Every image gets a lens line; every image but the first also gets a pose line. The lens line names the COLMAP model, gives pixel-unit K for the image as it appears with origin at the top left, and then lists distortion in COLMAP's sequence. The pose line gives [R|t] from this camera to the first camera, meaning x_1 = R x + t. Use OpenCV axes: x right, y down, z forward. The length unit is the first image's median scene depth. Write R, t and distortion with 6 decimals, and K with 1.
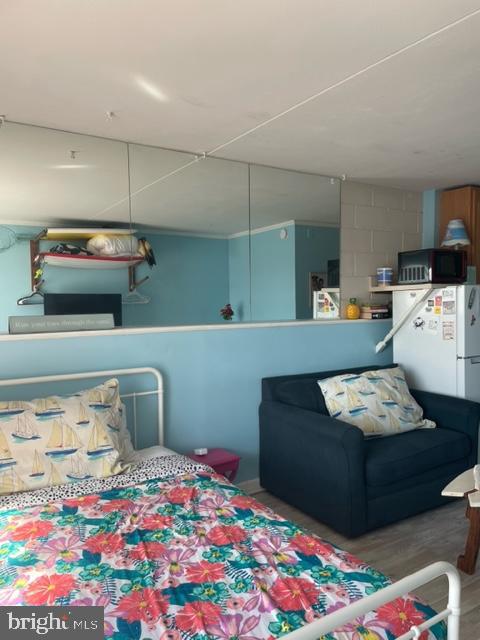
lens RADIAL K [[481.5, 0, 236.9], [0, 481.5, 321.6], [0, 0, 1]] dist [0.077395, -0.104883]
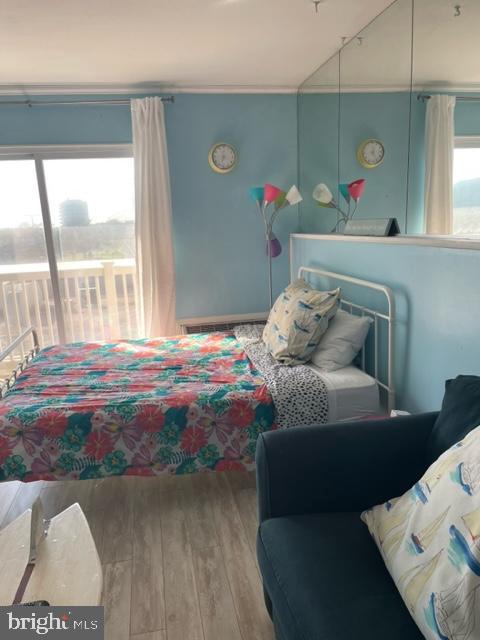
lens RADIAL K [[481.5, 0, 237.9], [0, 481.5, 315.4], [0, 0, 1]] dist [0.077395, -0.104883]
pose [[-0.368726, 0.205229, -0.906599, 0.991015], [0.004380, 0.975695, 0.219089, -0.058297], [0.929528, 0.076812, -0.360663, 1.579797]]
